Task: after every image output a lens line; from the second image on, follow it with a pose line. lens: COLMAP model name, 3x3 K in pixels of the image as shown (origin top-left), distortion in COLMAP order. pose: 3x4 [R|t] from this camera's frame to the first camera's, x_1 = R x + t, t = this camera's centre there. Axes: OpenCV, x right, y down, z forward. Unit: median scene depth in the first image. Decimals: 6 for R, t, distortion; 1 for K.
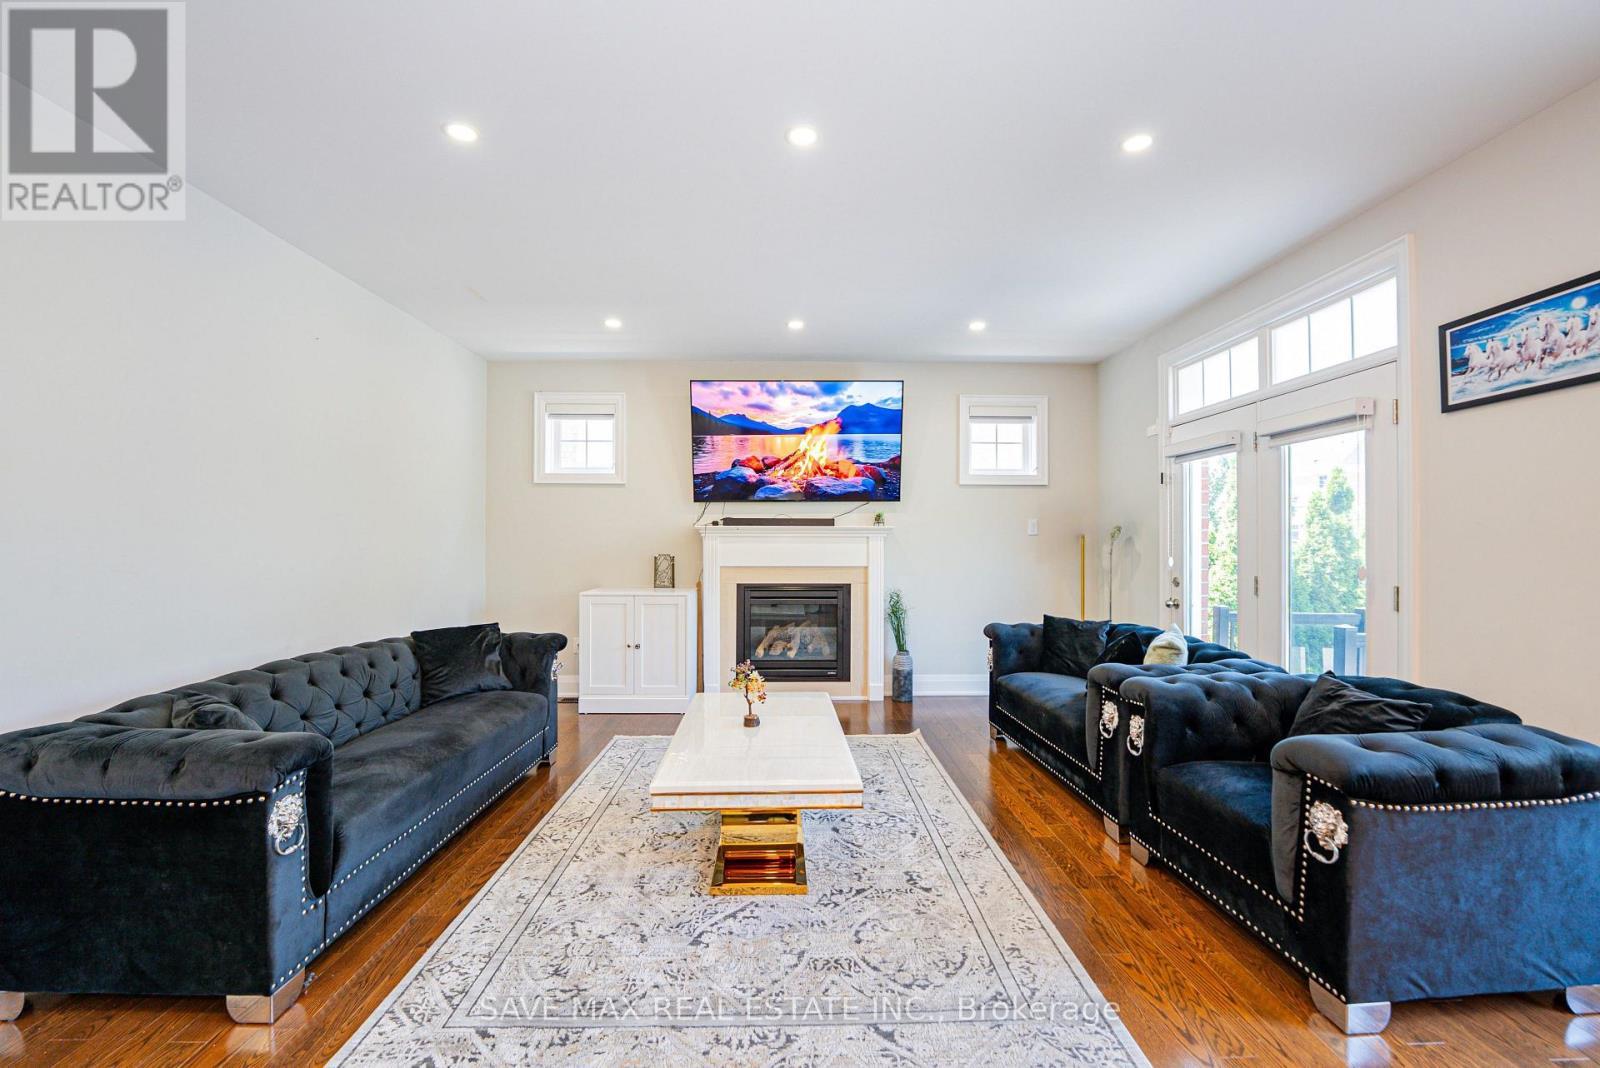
lens RADIAL K [[652.3, 0, 802.0], [0, 652.3, 537.2], [0, 0, 1]] dist [-0.028563, 0.002744]
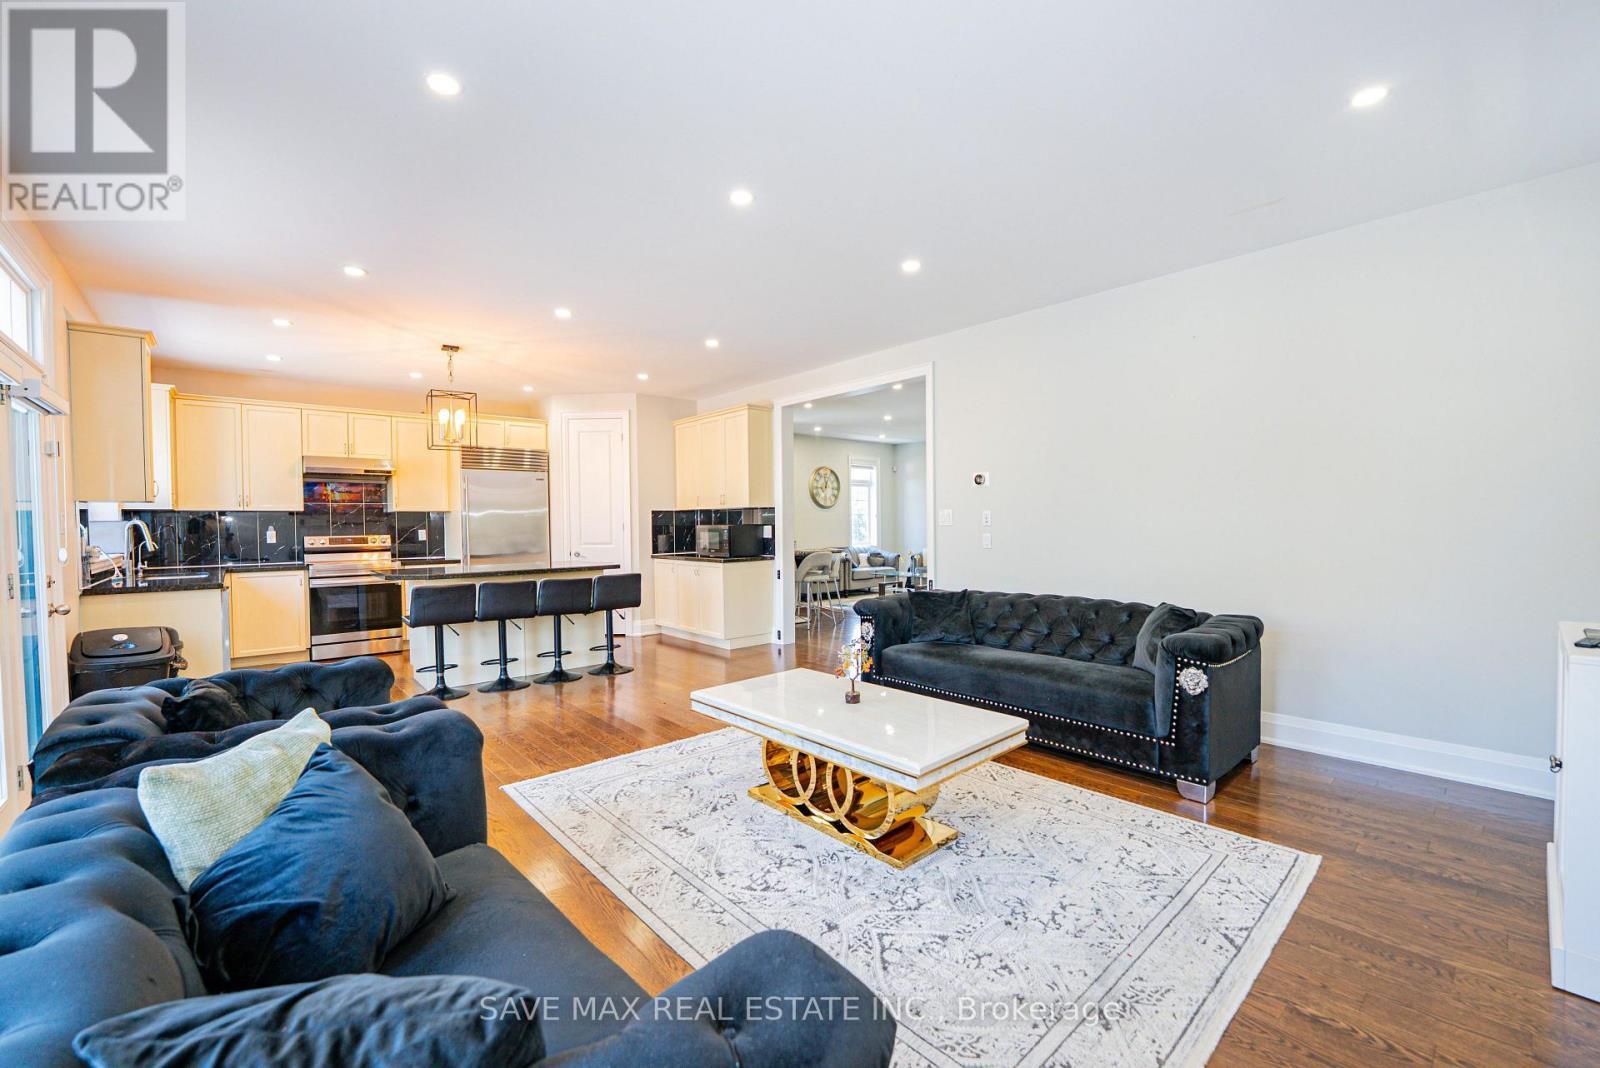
lens RADIAL K [[652.3, 0, 802.3], [0, 652.3, 539.2], [0, 0, 1]] dist [-0.028563, 0.002744]
pose [[-0.763292, 0.023015, -0.645643, 0.497256], [0.012958, 0.999710, 0.020317, 0.014891], [0.645923, 0.007142, -0.763369, 1.371162]]
